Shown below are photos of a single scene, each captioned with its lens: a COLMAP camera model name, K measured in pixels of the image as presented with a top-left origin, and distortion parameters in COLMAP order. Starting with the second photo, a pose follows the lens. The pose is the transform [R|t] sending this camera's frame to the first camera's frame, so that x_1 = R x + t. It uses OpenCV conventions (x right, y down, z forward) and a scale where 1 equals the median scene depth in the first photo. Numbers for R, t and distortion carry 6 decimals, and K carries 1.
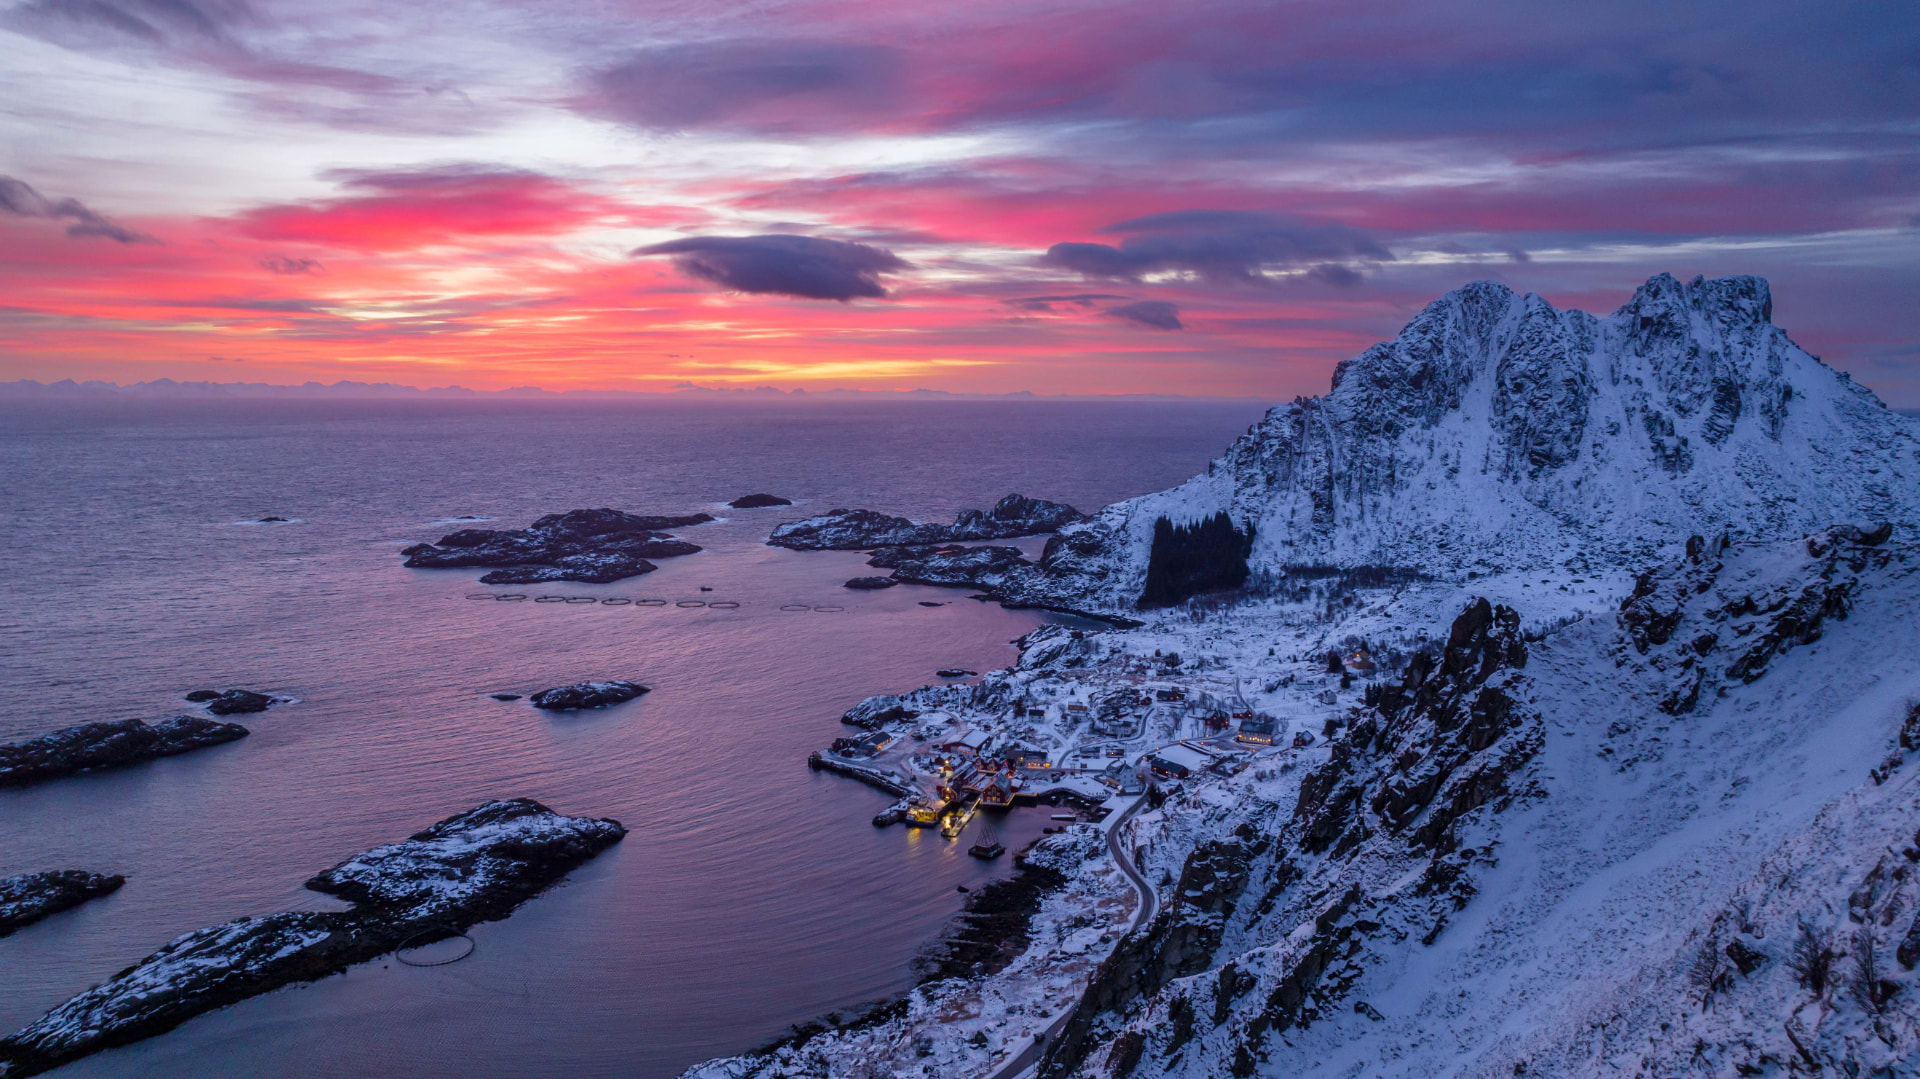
lens RADIAL K [[1337.2, 0, 960.0], [0, 1337.2, 539.5], [0, 0, 1]] dist [0.002134, -0.038913]
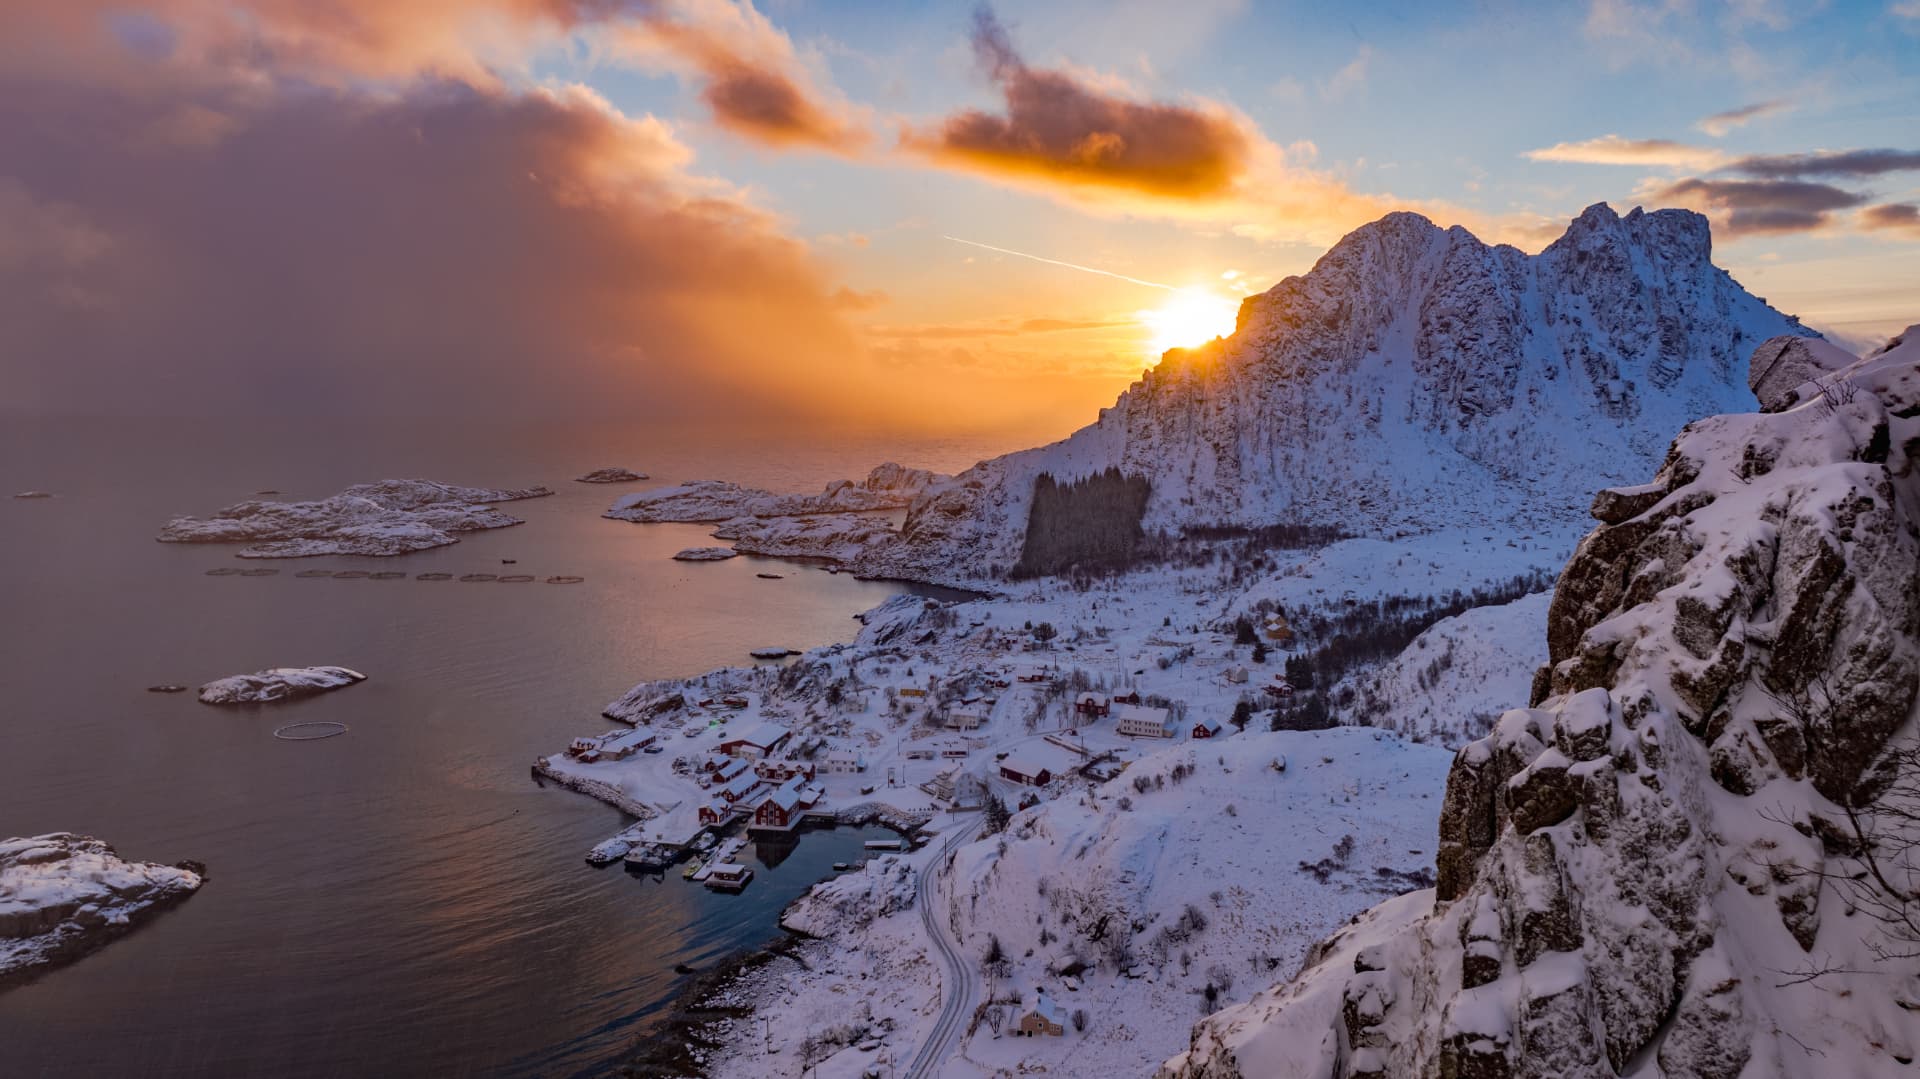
lens RADIAL K [[1337.2, 0, 960.0], [0, 1337.2, 539.5], [0, 0, 1]] dist [0.002134, -0.038913]
pose [[0.997603, -0.006401, 0.068908, 0.039622], [0.006177, 0.999975, 0.003469, 0.023094], [-0.068928, -0.003035, 0.997617, 0.152336]]
